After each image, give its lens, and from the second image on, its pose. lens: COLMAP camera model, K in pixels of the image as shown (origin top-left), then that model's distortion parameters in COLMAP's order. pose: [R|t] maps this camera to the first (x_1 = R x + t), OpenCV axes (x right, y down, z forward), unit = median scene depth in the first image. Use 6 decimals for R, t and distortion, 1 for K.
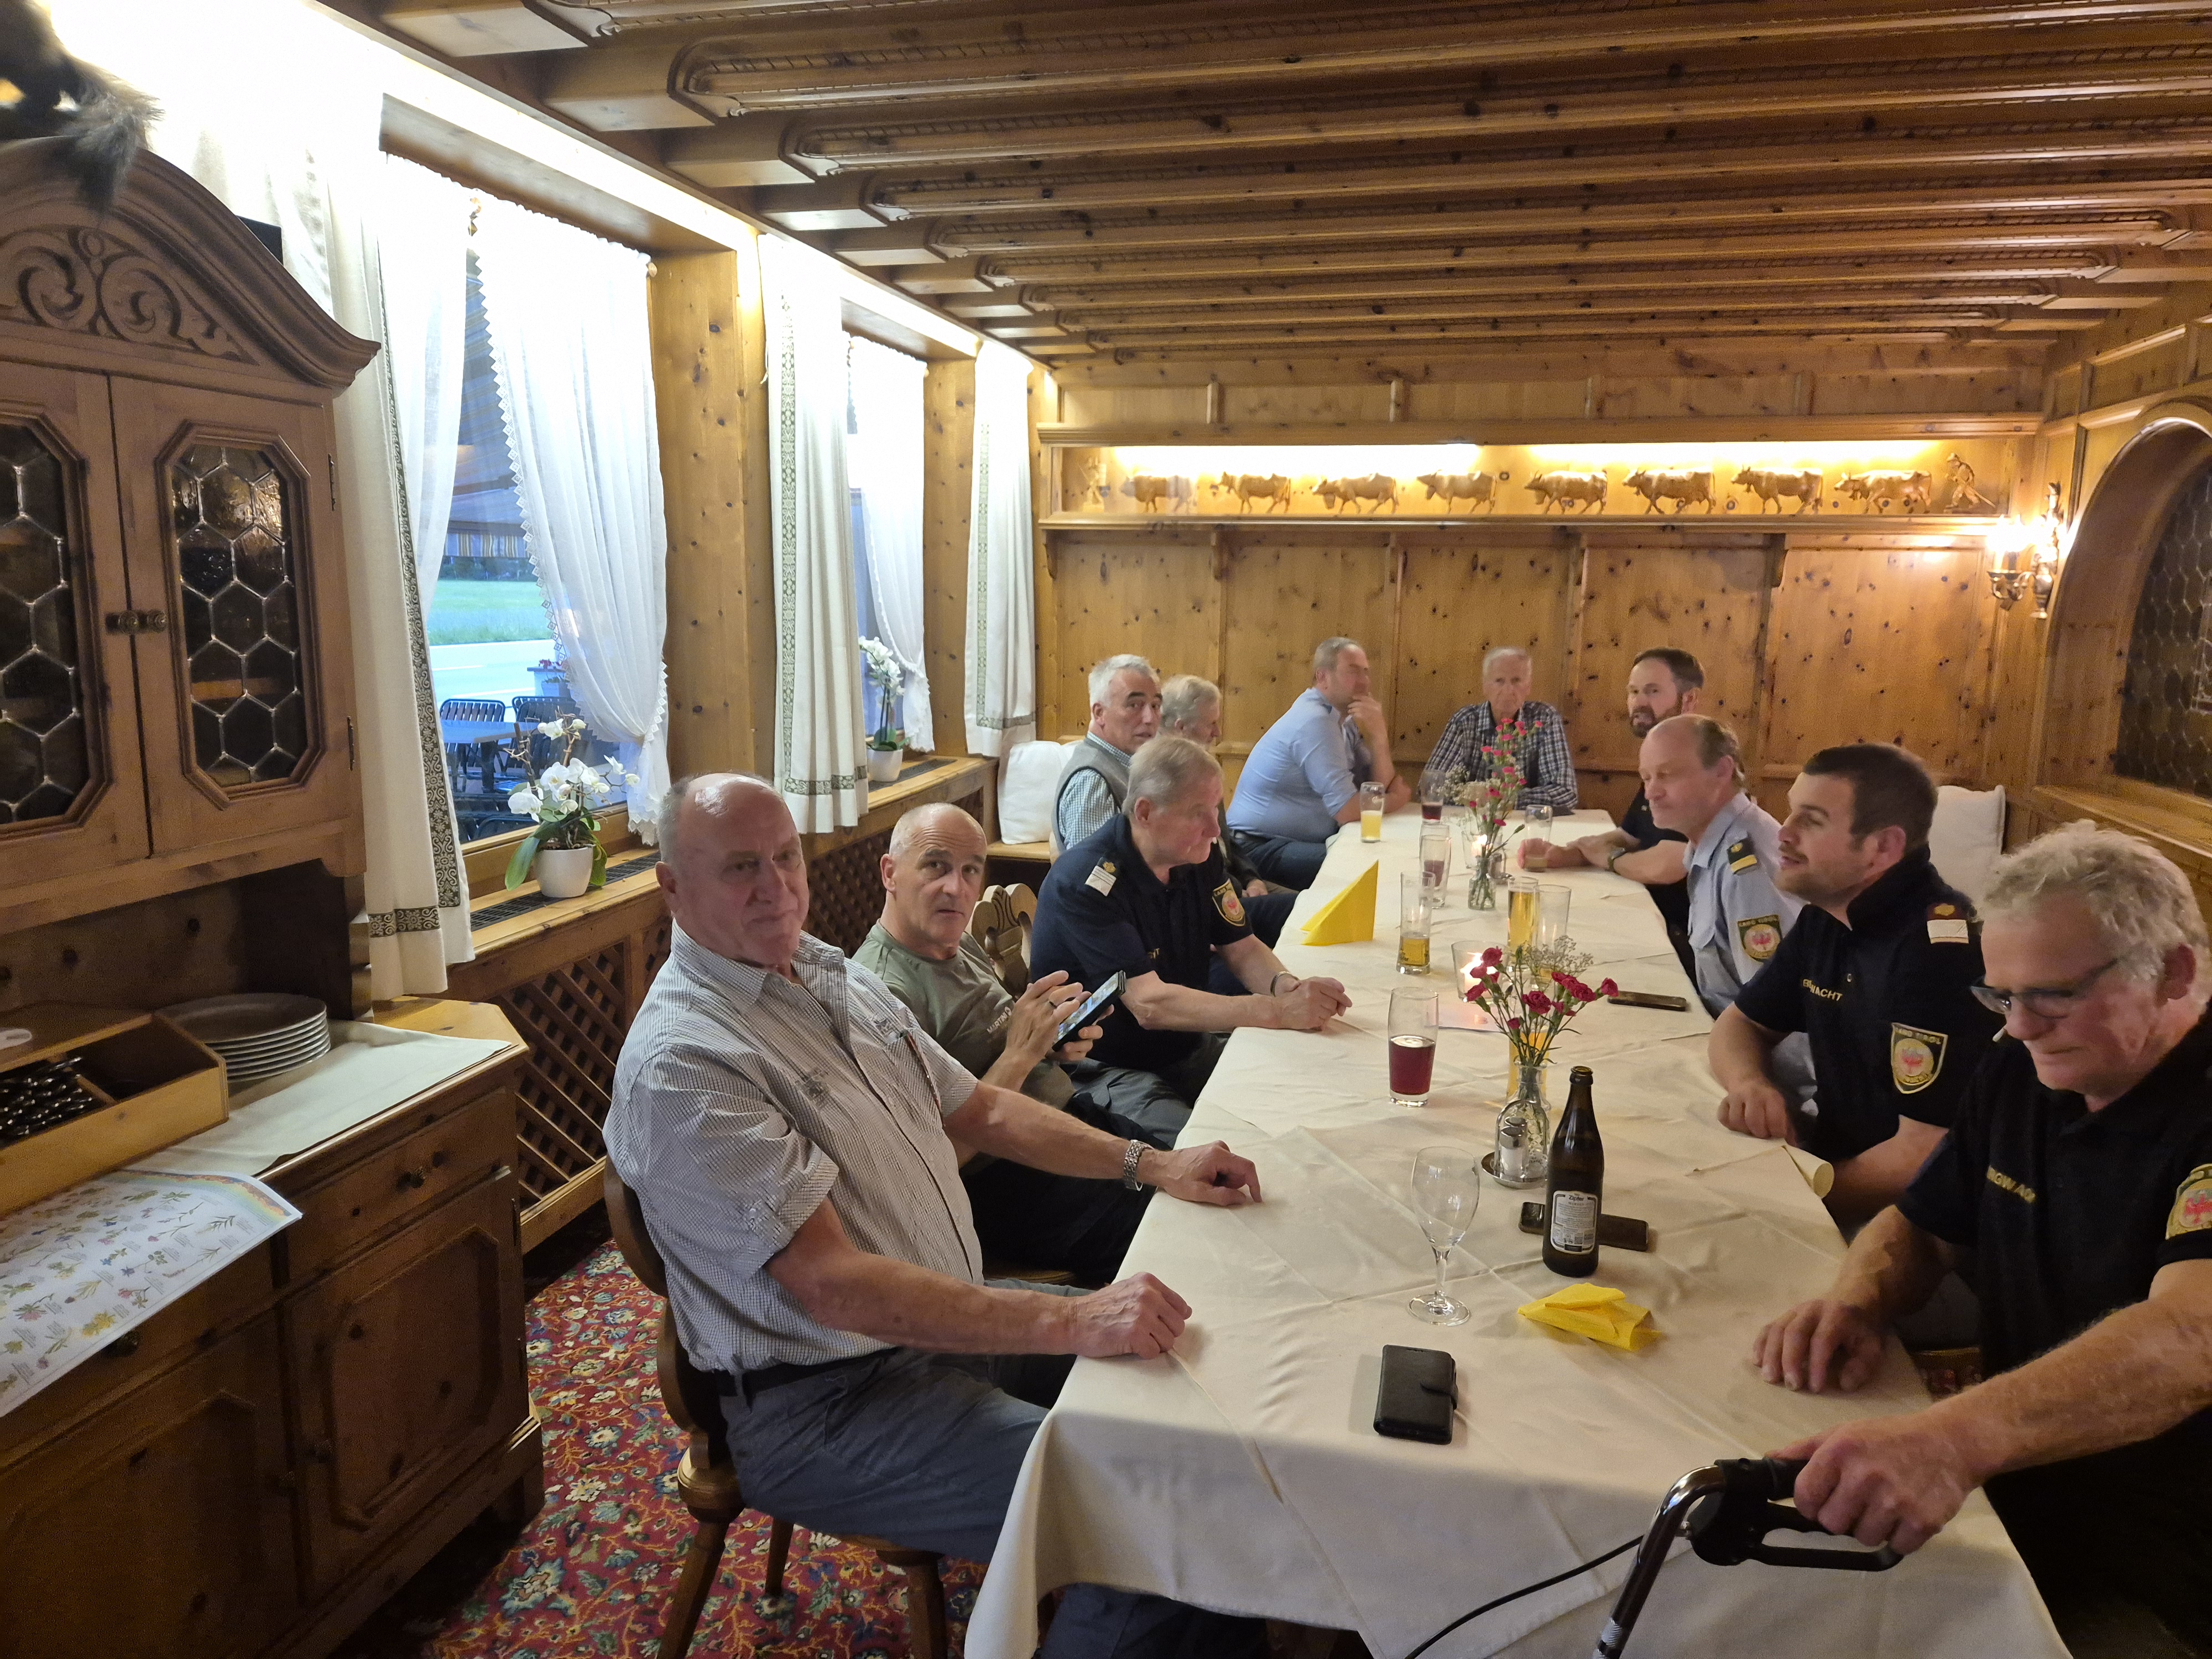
lens RADIAL K [[1502.6, 0, 1110.2], [0, 1502.6, 831.5], [0, 0, 1]] dist [0.061131, -0.048001]
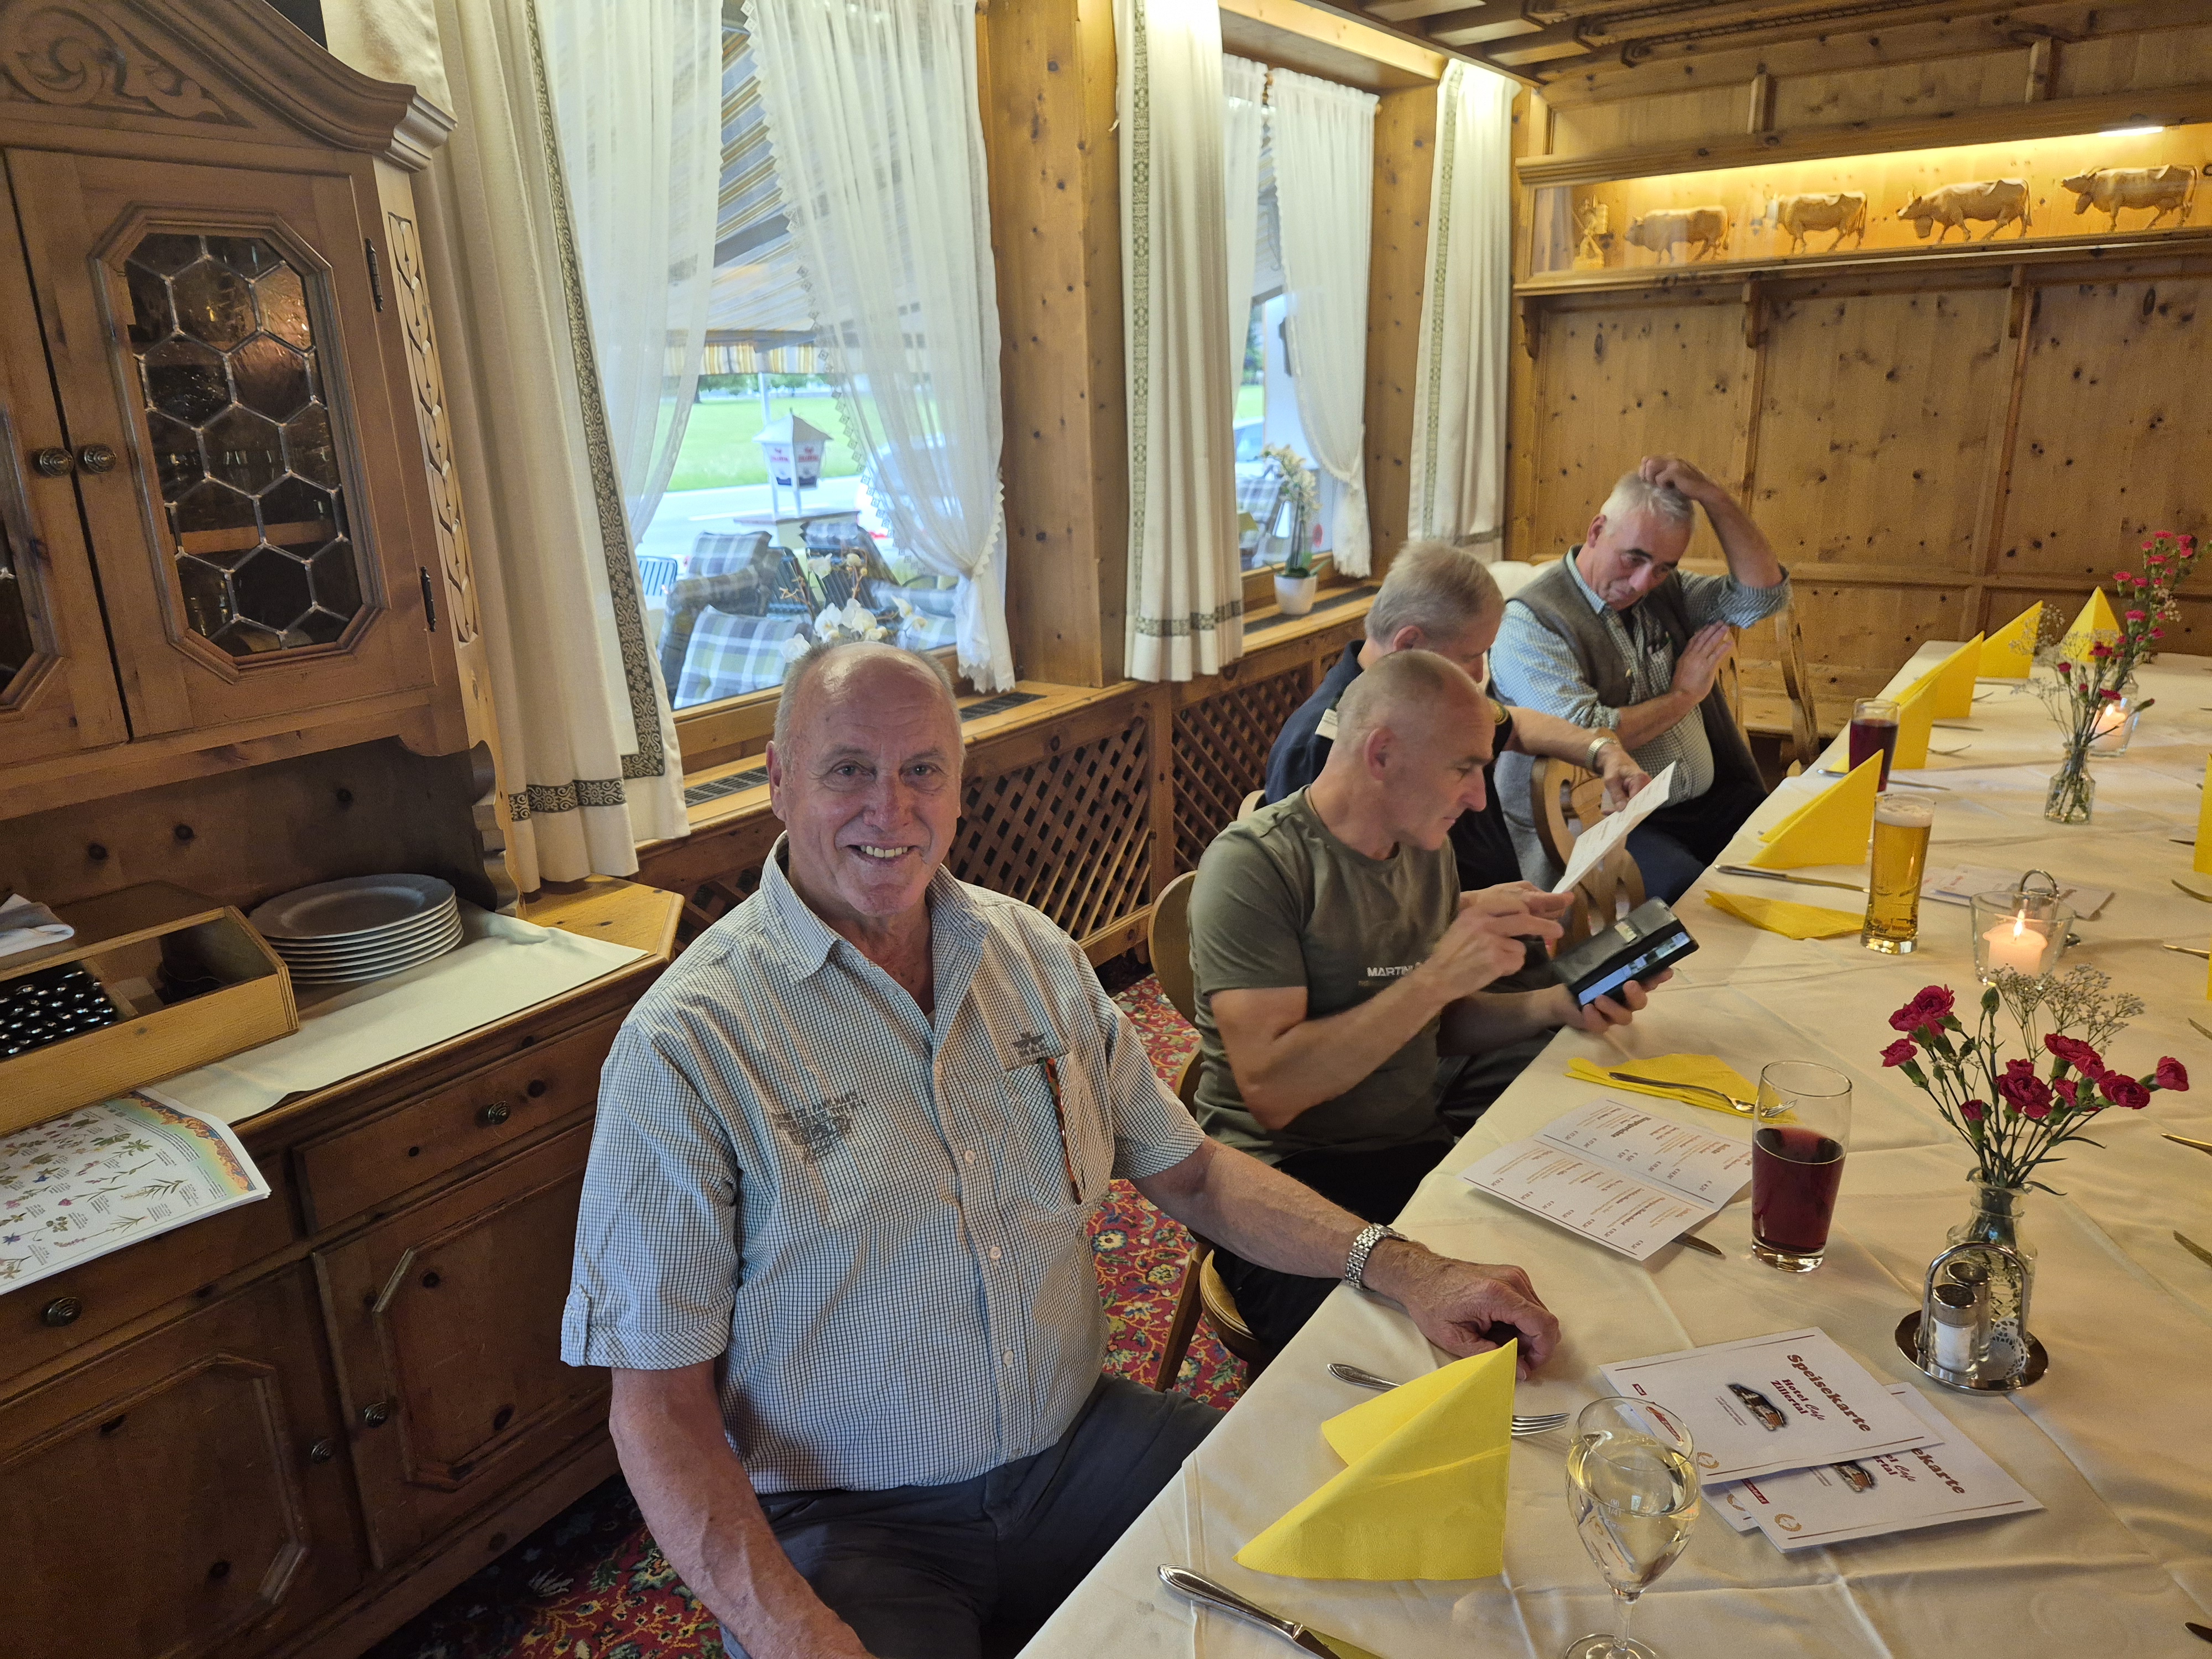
lens RADIAL K [[1502.6, 0, 1098.8], [0, 1502.6, 833.1], [0, 0, 1]] dist [0.061131, -0.048001]
pose [[0.929939, 0.062102, -0.362431, 0.068027], [-0.015740, 0.991455, 0.129498, -0.019079], [0.367376, -0.114721, 0.922970, 0.149304]]
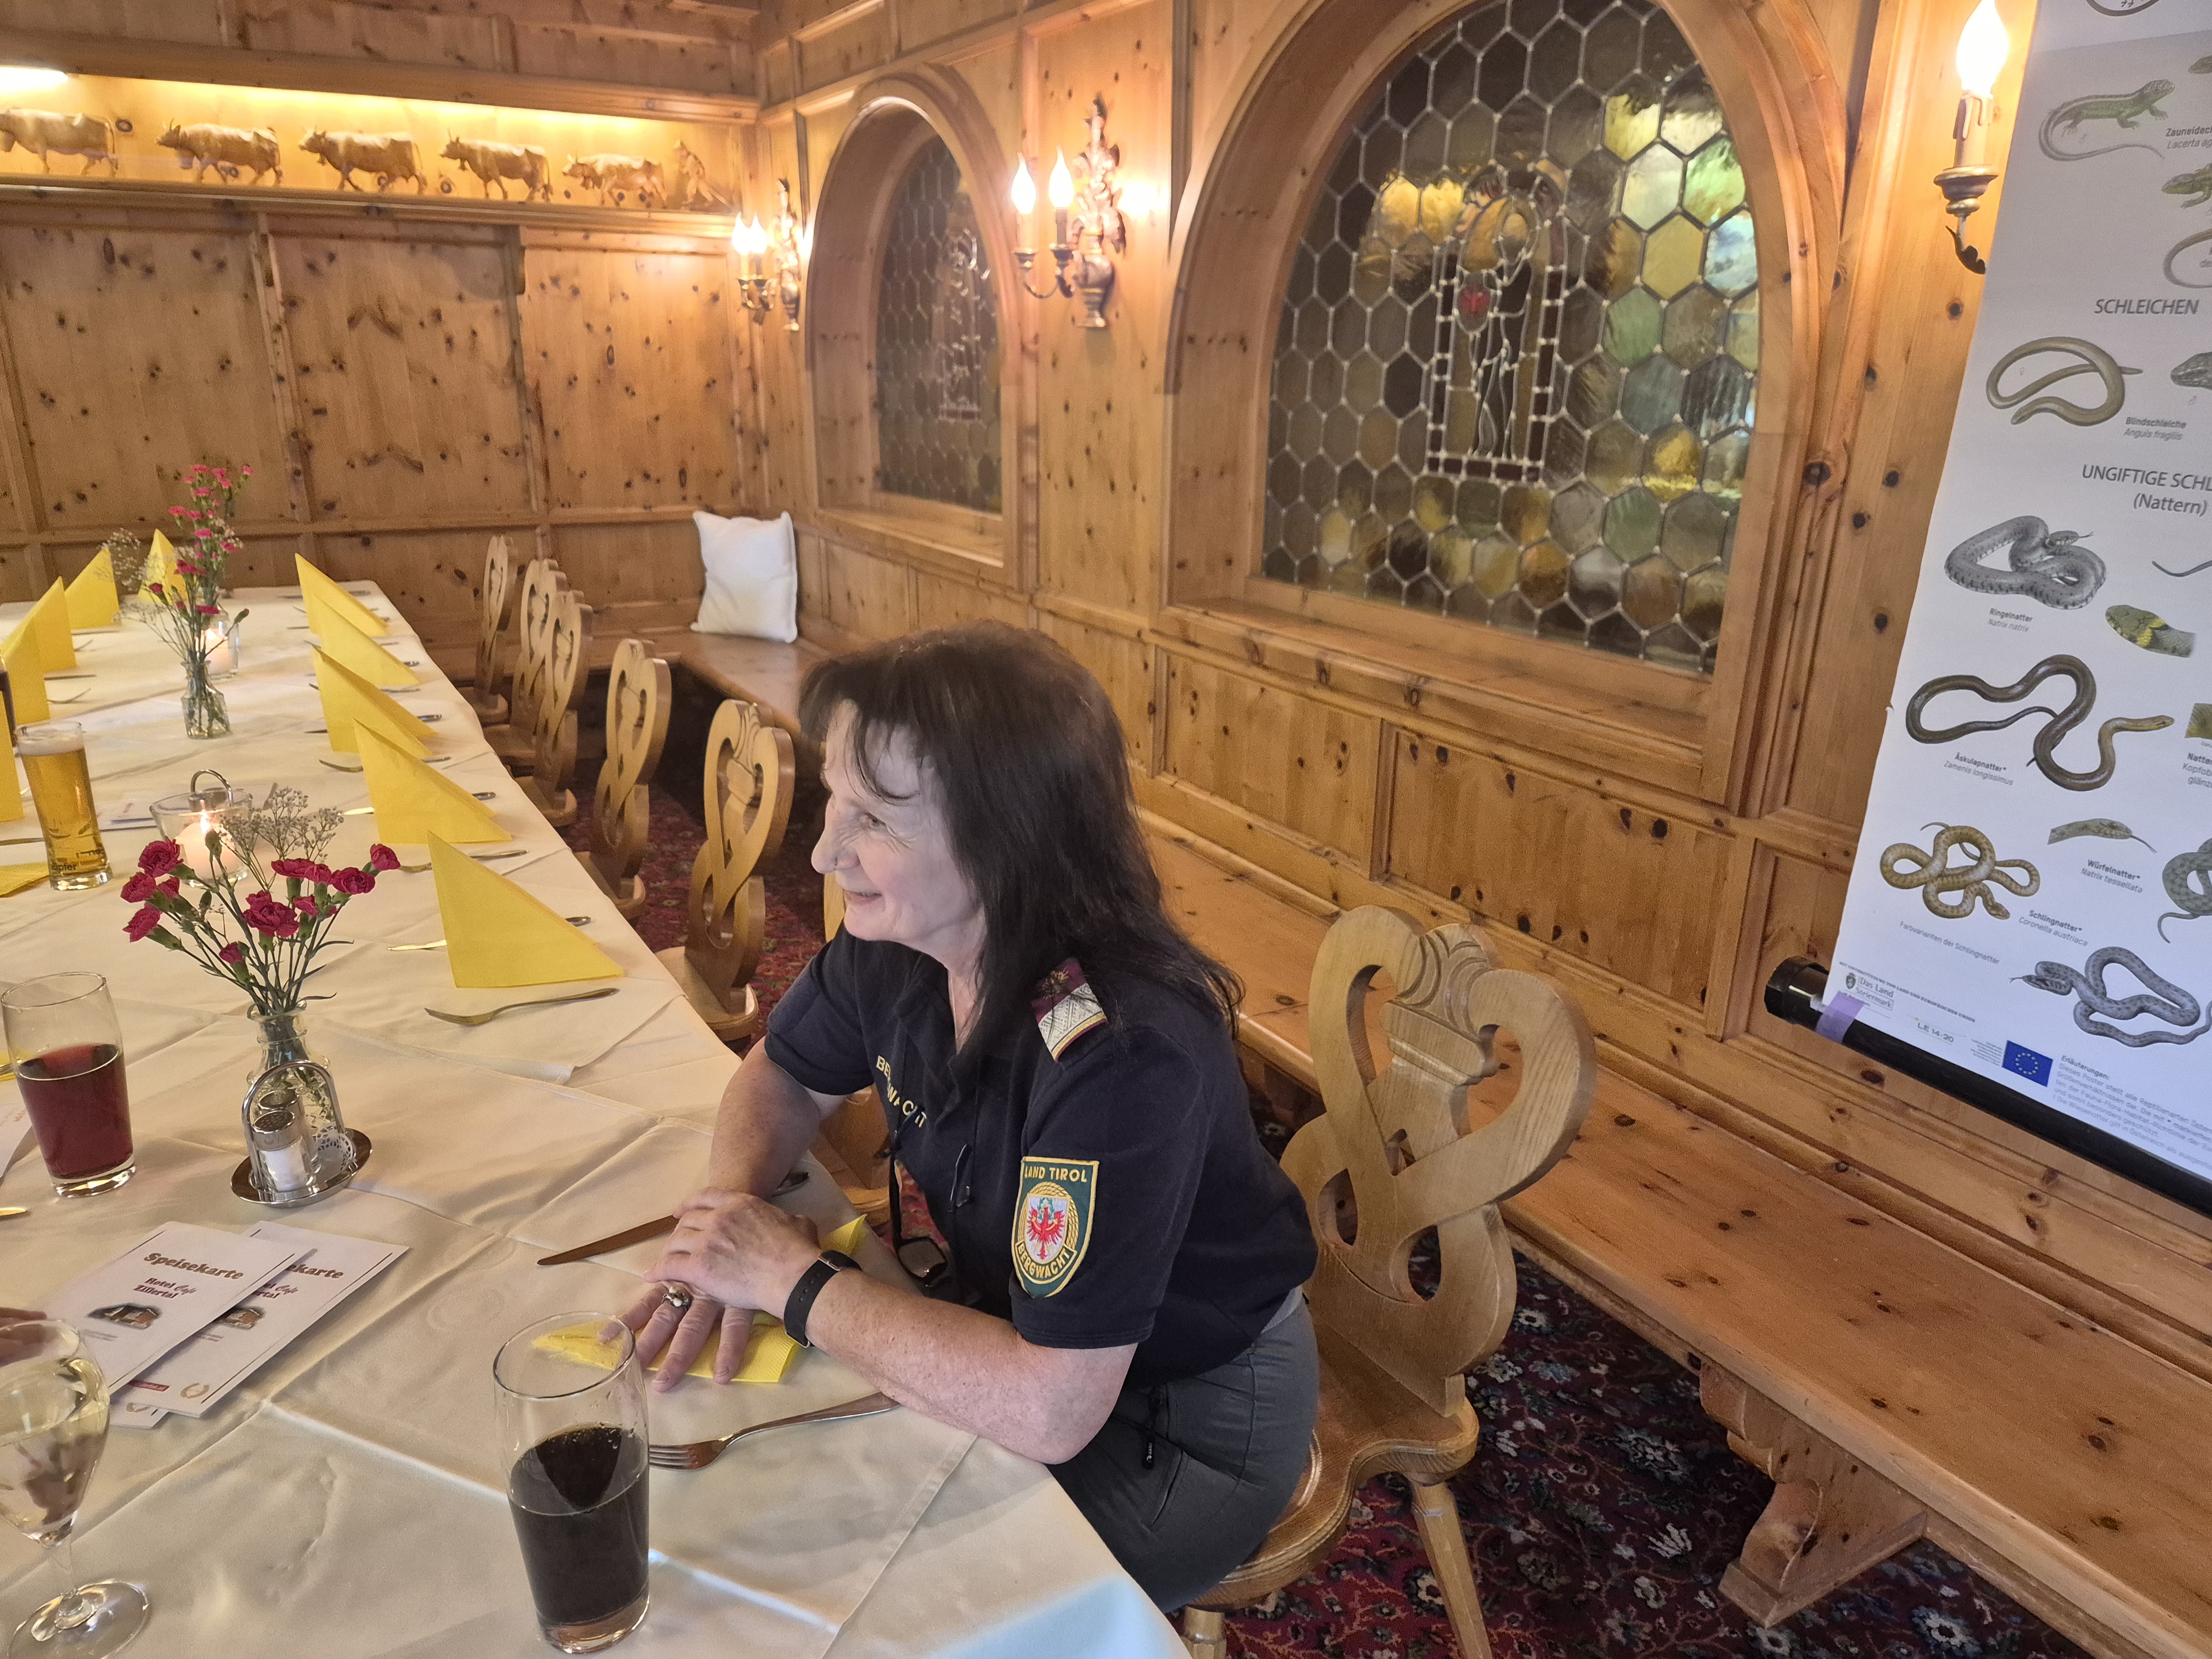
lens RADIAL K [[1502.6, 0, 1092.3], [0, 1502.6, 854.6], [0, 0, 1]] dist [0.061131, -0.048001]
pose [[0.732313, -0.224707, 0.642825, 0.057638], [0.114901, 0.971227, 0.208607, 0.003492], [-0.671204, -0.078904, 0.737061, 0.140703]]
